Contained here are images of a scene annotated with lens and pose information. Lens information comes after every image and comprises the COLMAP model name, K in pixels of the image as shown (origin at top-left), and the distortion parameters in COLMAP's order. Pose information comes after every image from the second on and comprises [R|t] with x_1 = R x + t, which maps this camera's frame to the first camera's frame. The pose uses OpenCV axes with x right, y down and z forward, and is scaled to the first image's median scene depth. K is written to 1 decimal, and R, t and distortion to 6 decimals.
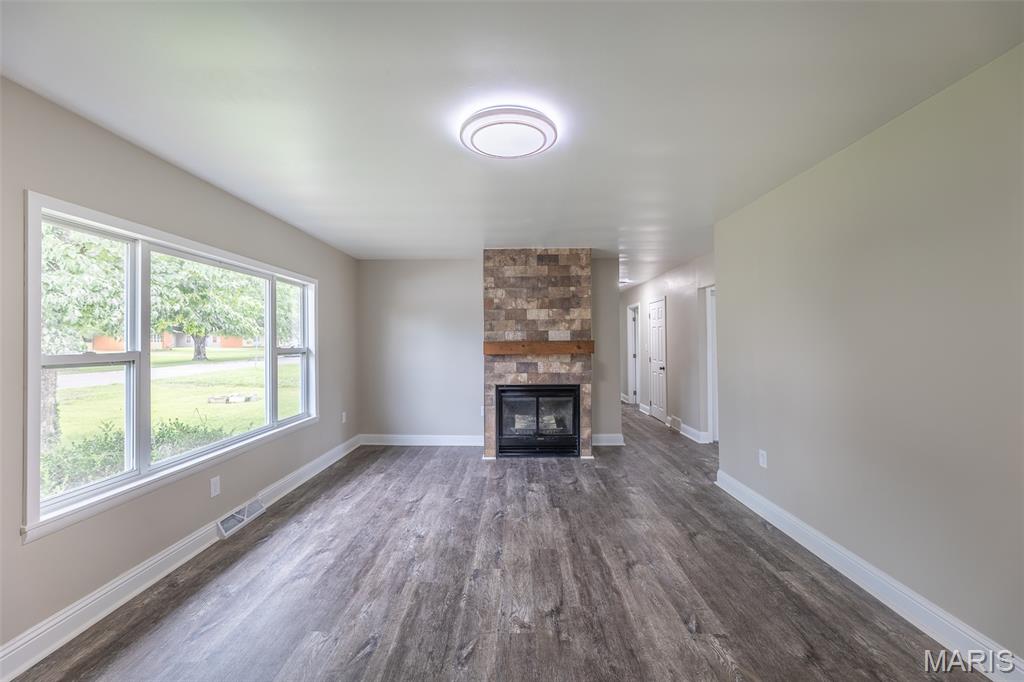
lens RADIAL K [[398.4, 0, 512.0], [0, 398.4, 341.0], [0, 0, 1]] dist [0.002464, 0.000367]
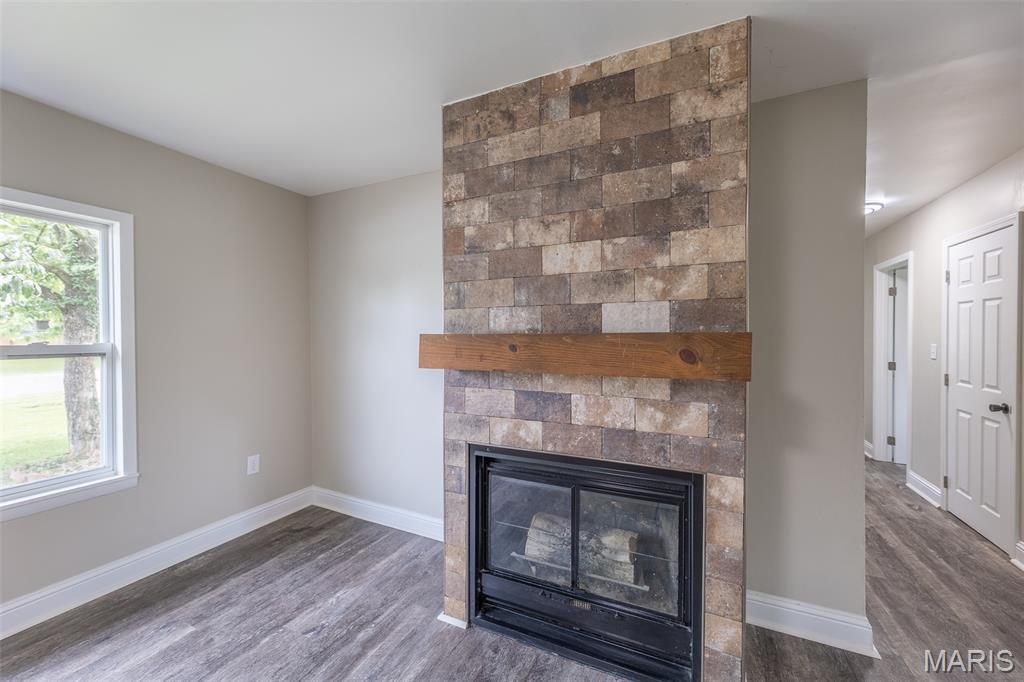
lens RADIAL K [[398.4, 0, 512.0], [0, 398.4, 341.0], [0, 0, 1]] dist [0.002464, 0.000367]
pose [[0.906501, 0.011793, -0.422039, 0.166353], [-0.004938, 0.999838, 0.017332, 0.000392], [0.422175, -0.013628, 0.906412, 0.657856]]
